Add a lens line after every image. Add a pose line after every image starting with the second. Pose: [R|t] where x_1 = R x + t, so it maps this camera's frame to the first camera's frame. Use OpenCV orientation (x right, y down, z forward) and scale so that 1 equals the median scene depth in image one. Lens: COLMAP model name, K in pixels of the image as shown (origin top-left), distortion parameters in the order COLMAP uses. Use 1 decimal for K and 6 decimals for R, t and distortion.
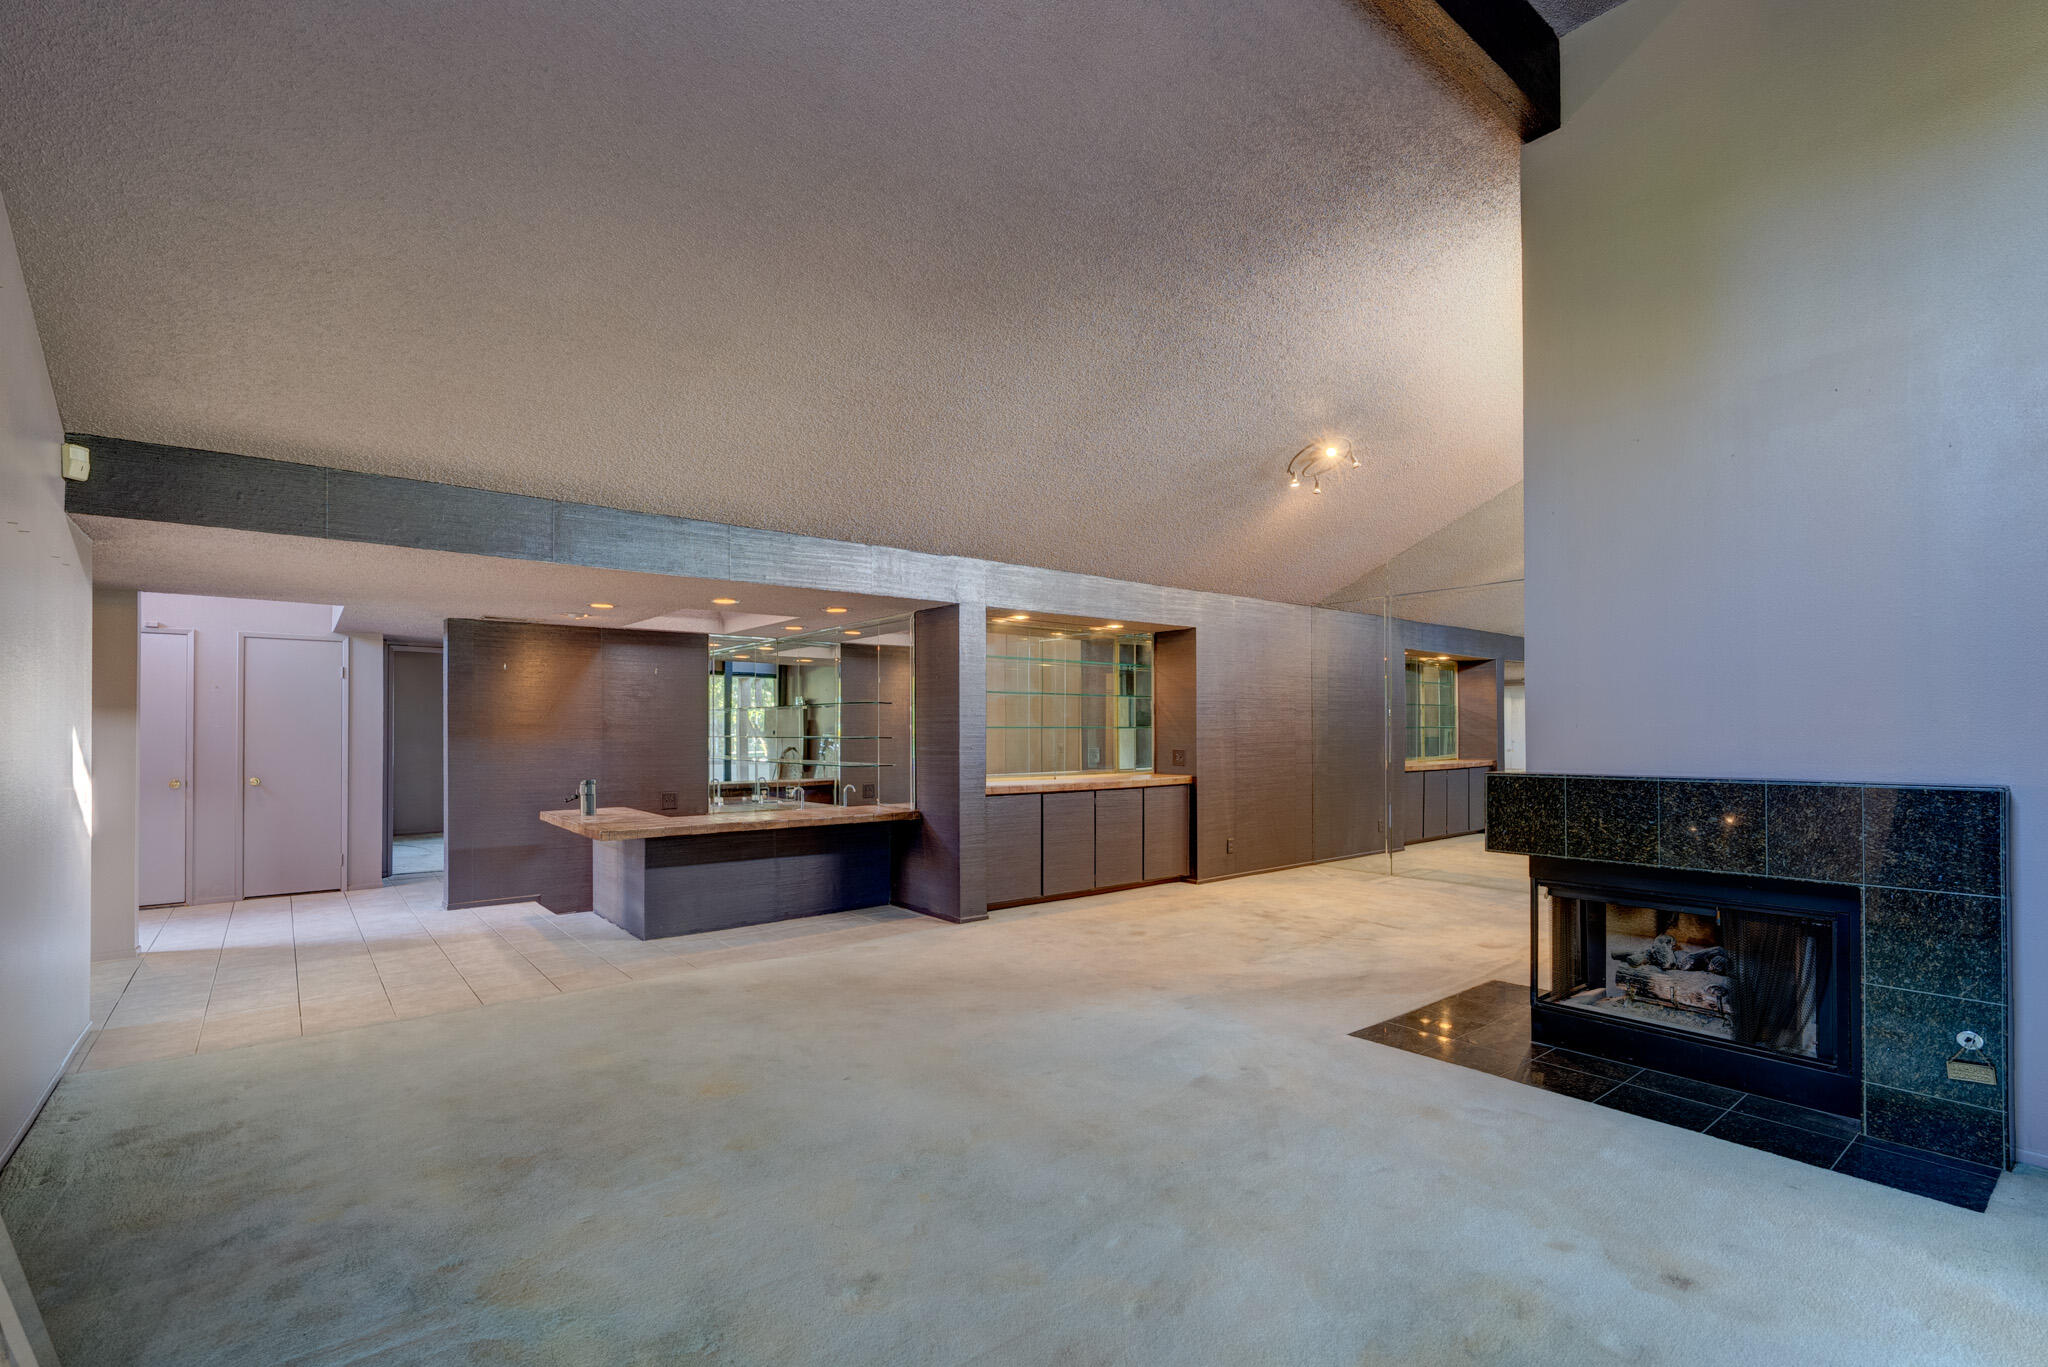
lens RADIAL K [[923.1, 0, 1016.0], [0, 923.1, 739.1], [0, 0, 1]] dist [-0.000117, 0.001087]
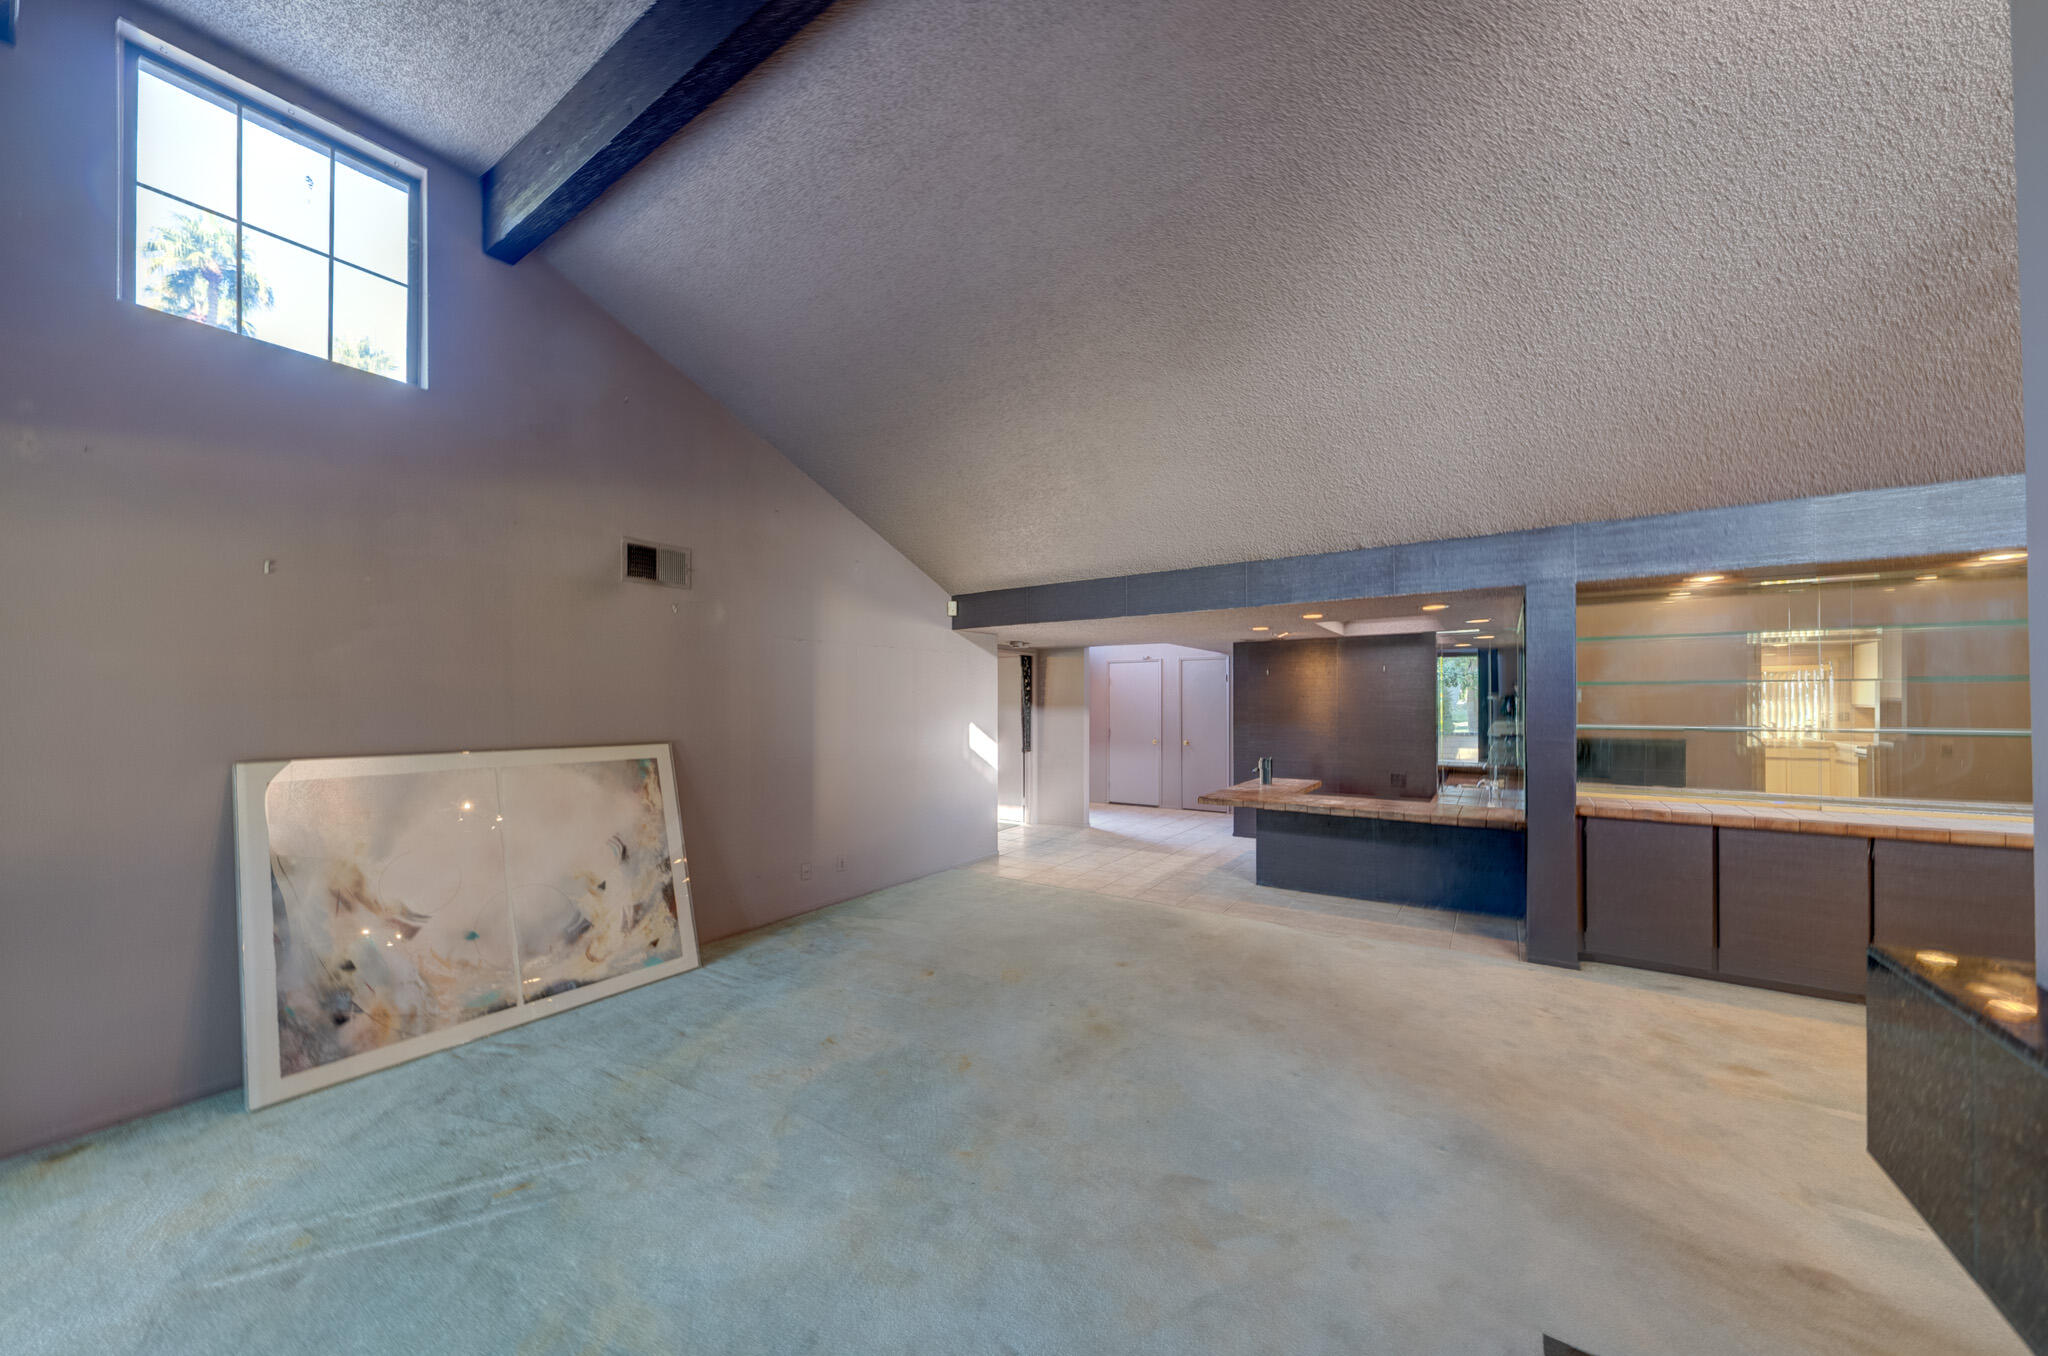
lens RADIAL K [[704.7, 0, 1019.1], [0, 704.7, 703.2], [0, 0, 1]] dist [-0.004806, -0.000240]
pose [[0.287062, 0.004702, -0.957901, 0.500033], [-0.004657, 0.999983, 0.003513, -0.044482], [0.957901, 0.003453, 0.287079, 0.432695]]
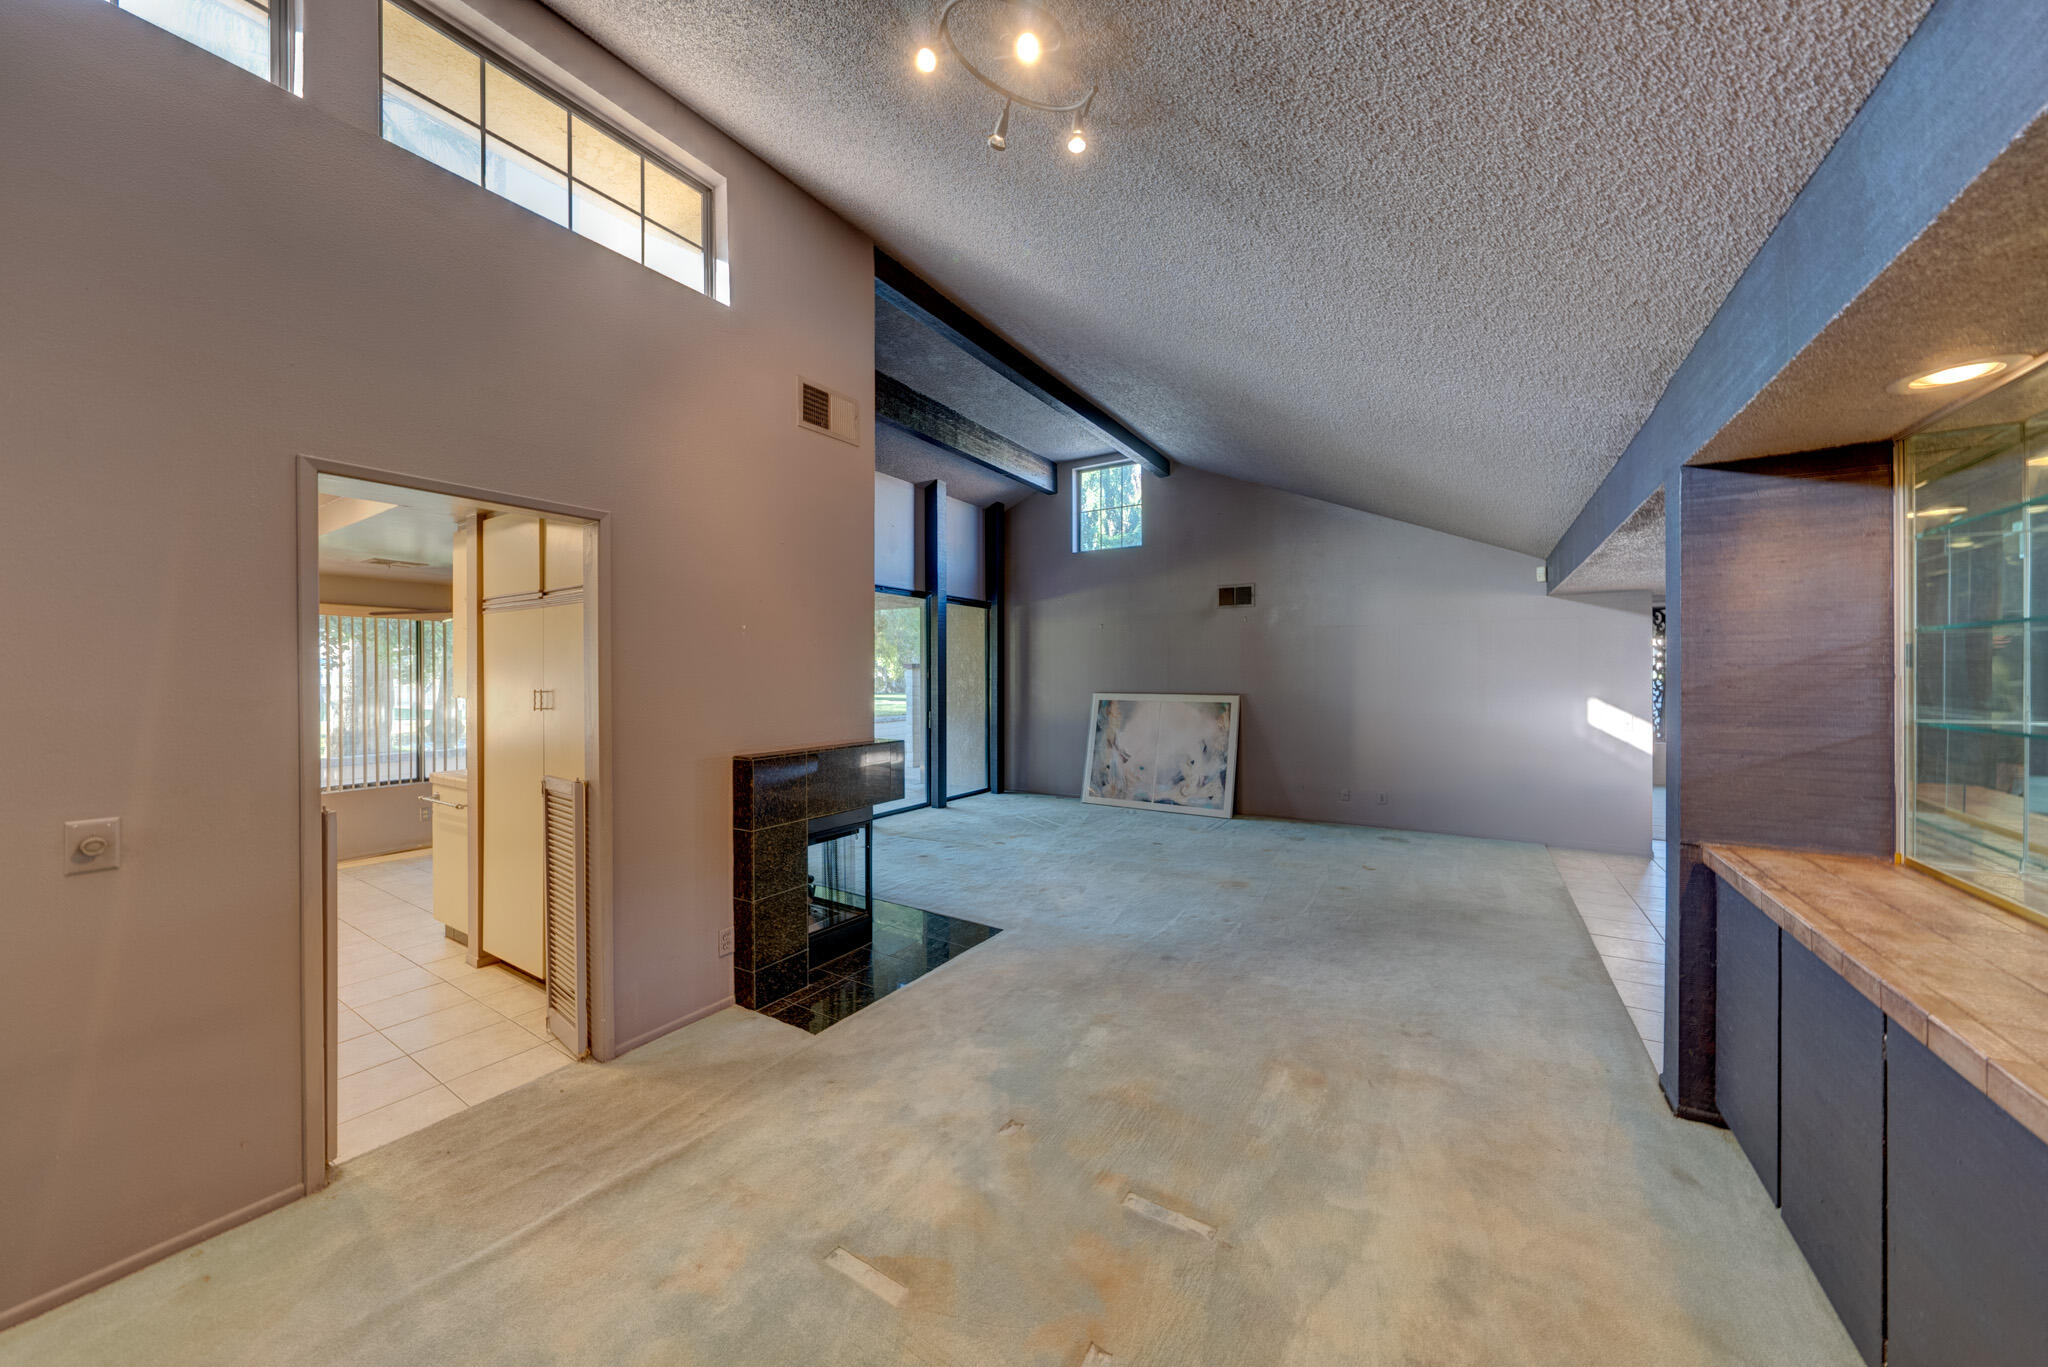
lens RADIAL K [[704.7, 0, 1012.9], [0, 704.7, 679.3], [0, 0, 1]] dist [-0.004806, -0.000240]
pose [[-0.952045, 0.010302, -0.305783, 0.496408], [0.006589, 0.999892, 0.013174, -0.048717], [0.305886, 0.010527, -0.952010, 1.498155]]
